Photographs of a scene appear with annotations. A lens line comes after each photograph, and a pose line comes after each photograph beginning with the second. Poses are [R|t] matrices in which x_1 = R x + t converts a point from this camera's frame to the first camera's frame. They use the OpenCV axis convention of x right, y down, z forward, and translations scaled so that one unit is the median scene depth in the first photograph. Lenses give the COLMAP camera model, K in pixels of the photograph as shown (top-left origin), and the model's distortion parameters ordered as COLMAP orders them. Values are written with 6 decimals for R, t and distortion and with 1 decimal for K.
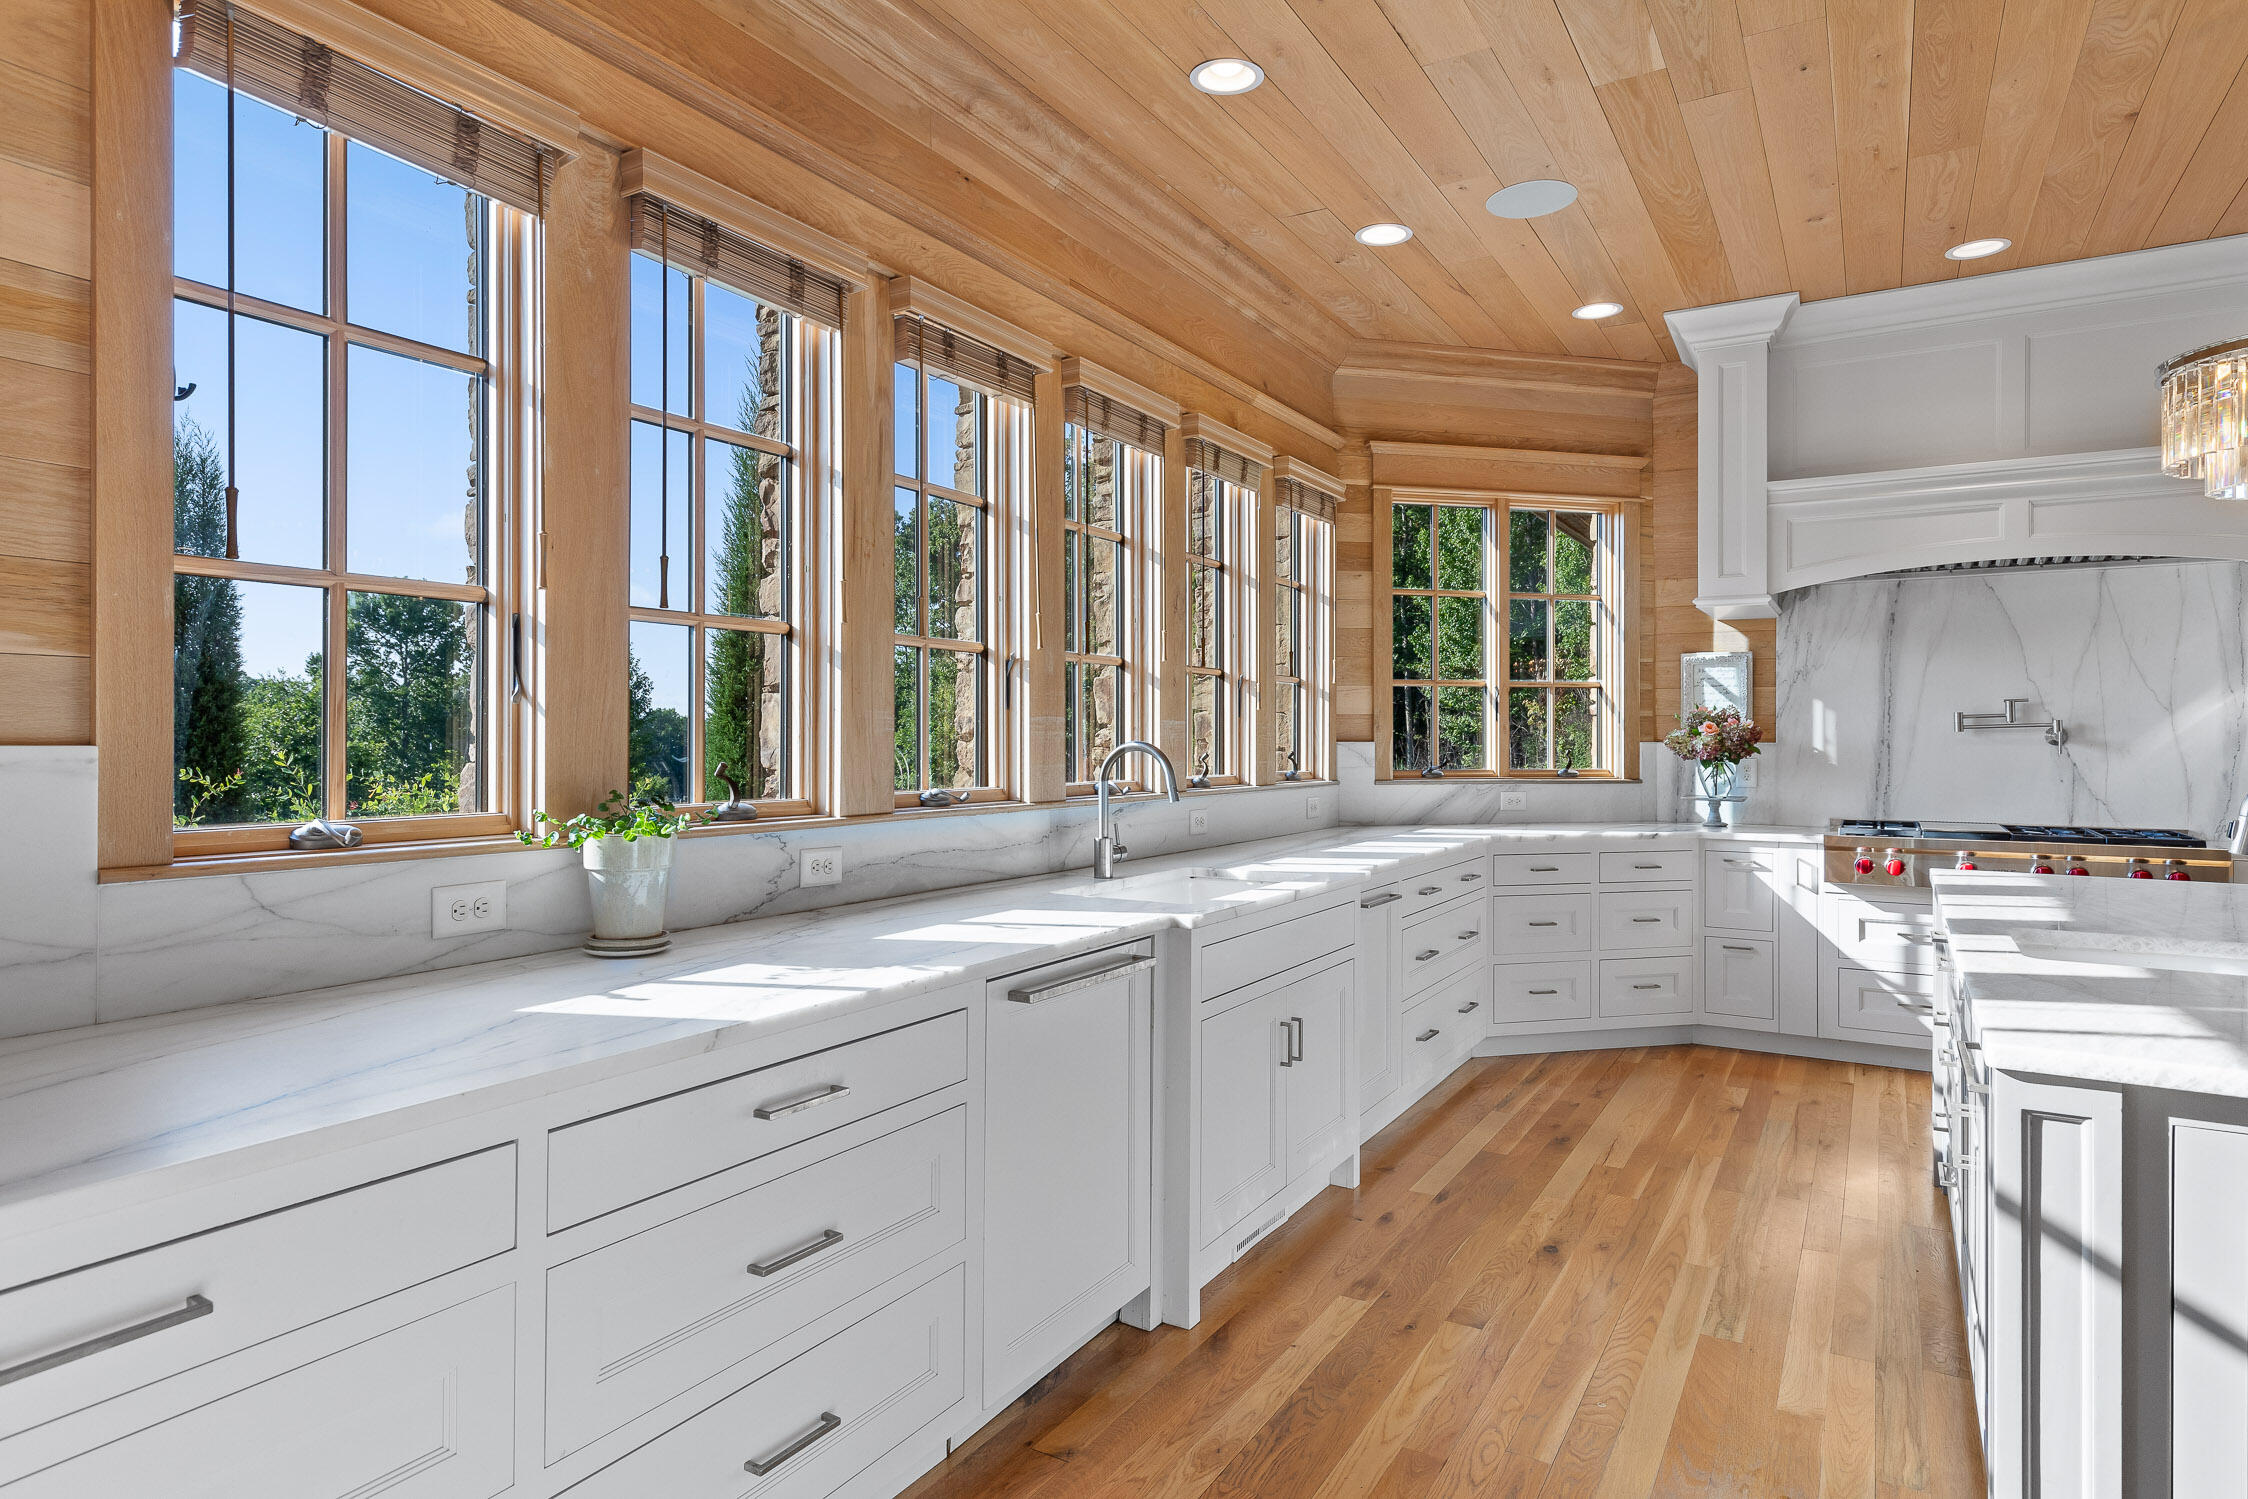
lens RADIAL K [[1256.8, 0, 1115.0], [0, 1256.8, 737.1], [0, 0, 1]] dist [0.004573, -0.000866]
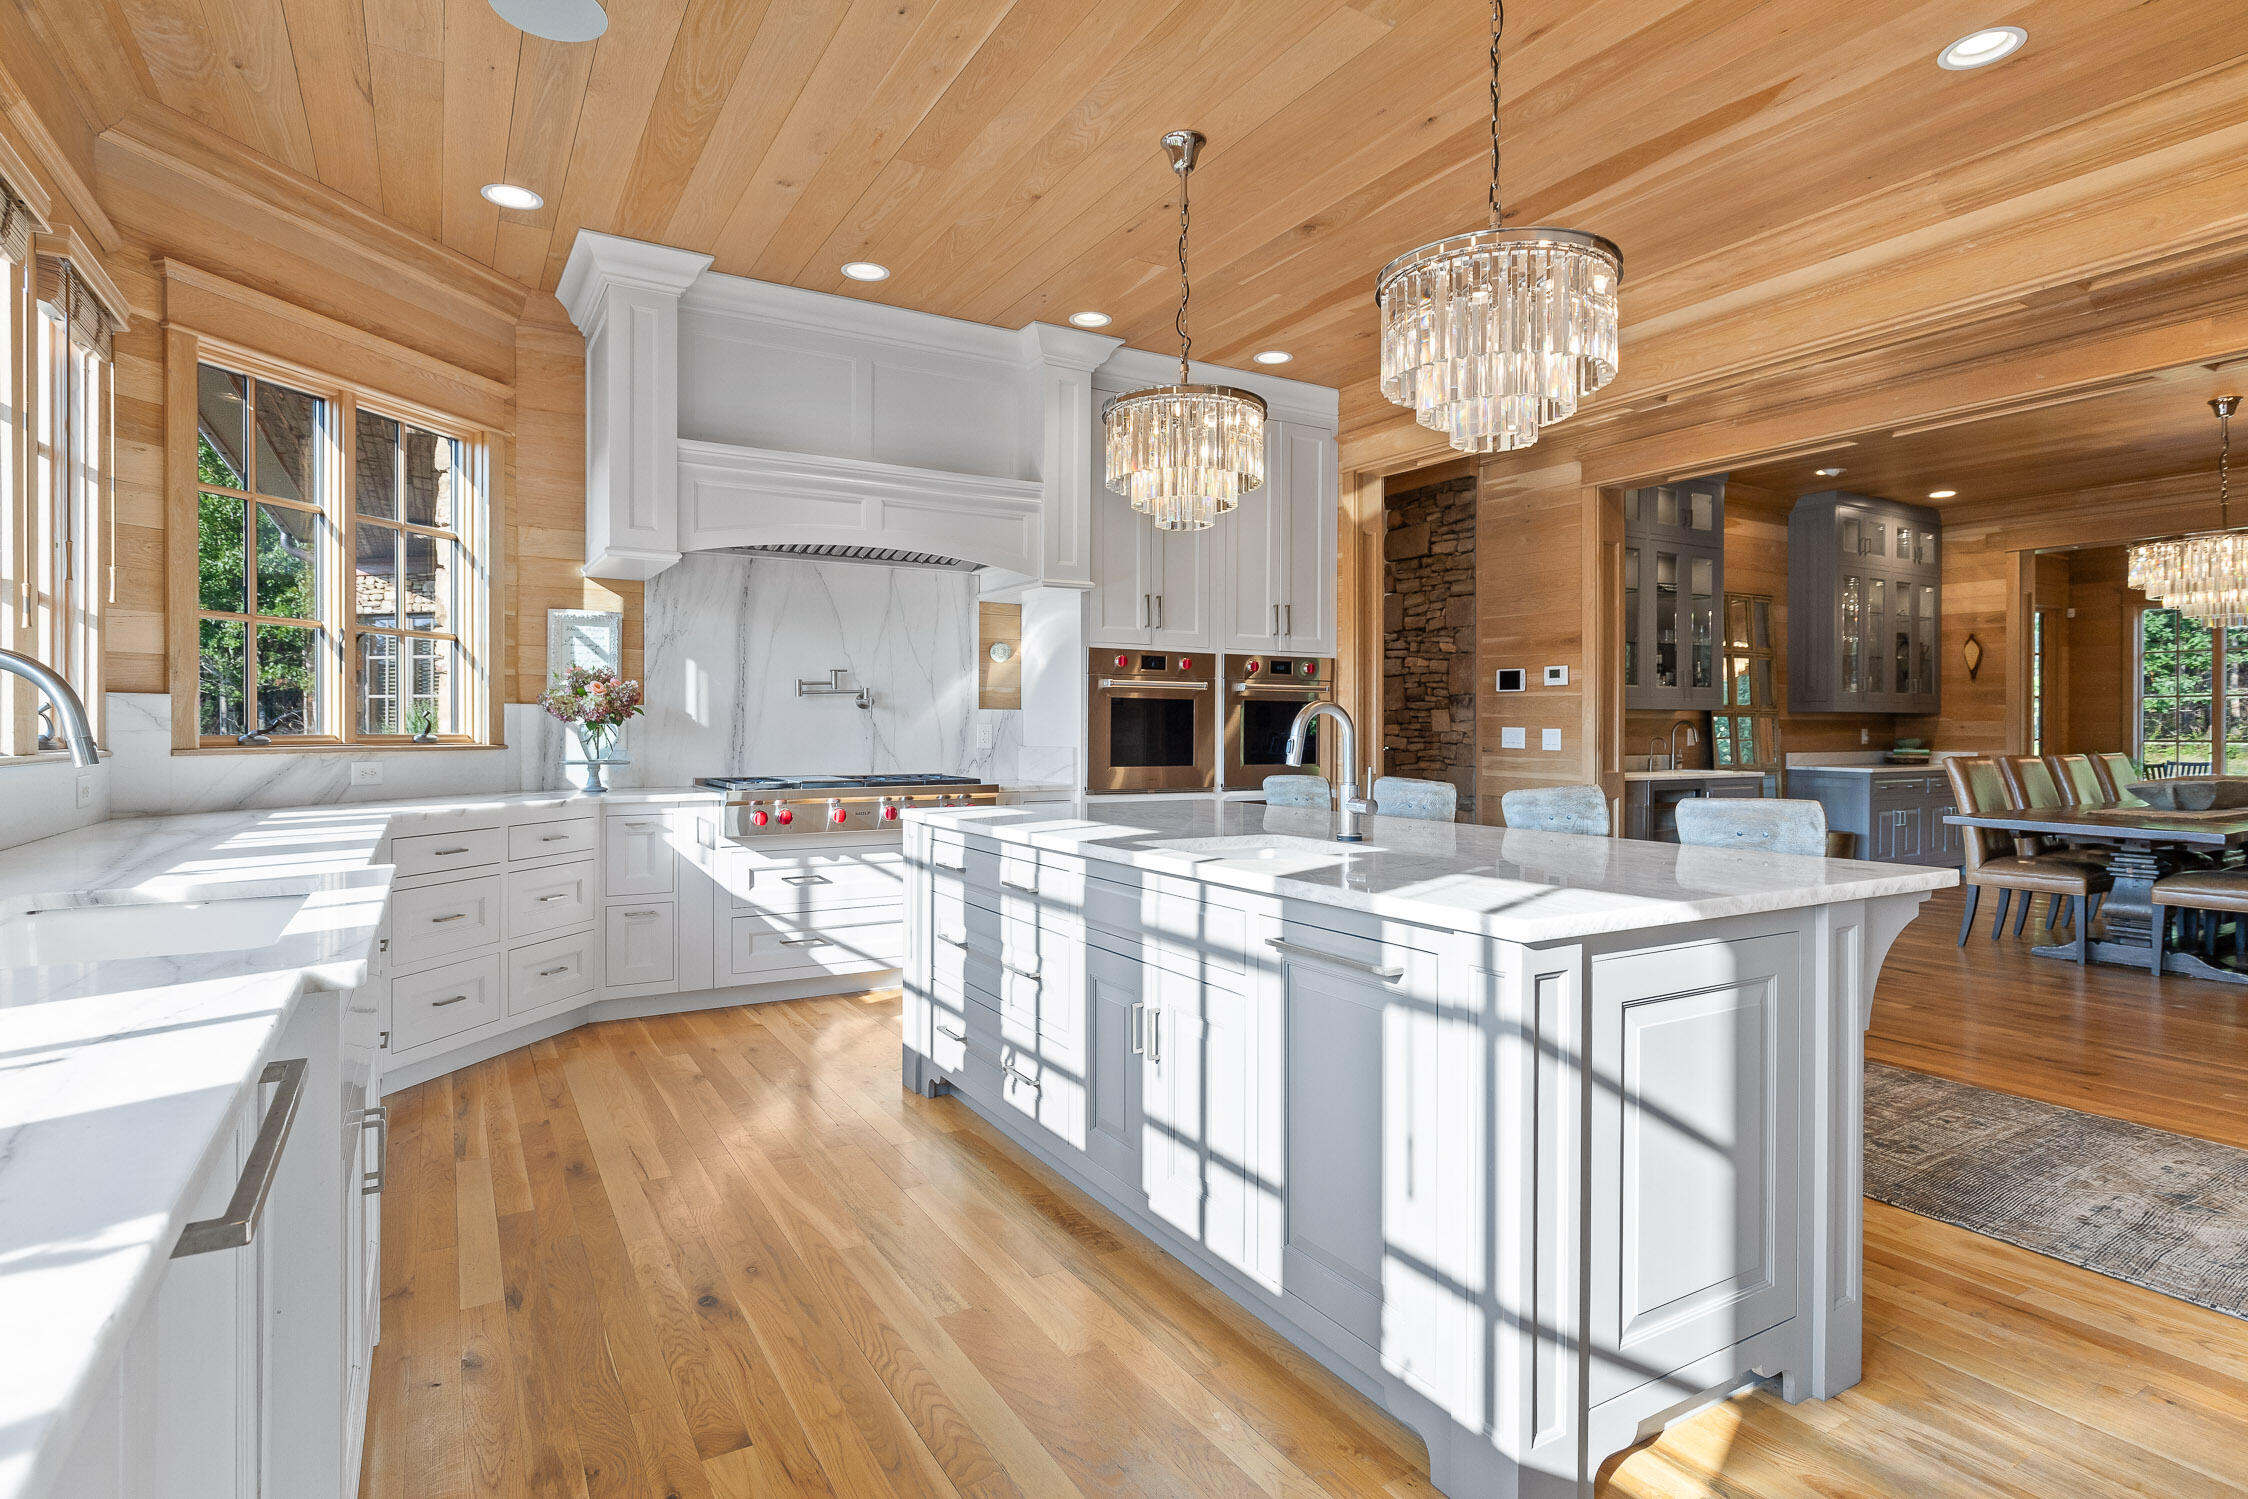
lens RADIAL K [[1145.2, 0, 1113.9], [0, 1145.2, 728.4], [0, 0, 1]] dist [0.000067, -0.001107]
pose [[0.472835, -0.002334, 0.881148, -0.111731], [-0.000534, 0.999996, 0.002936, 0.022128], [-0.881151, -0.001859, 0.472831, 0.262209]]
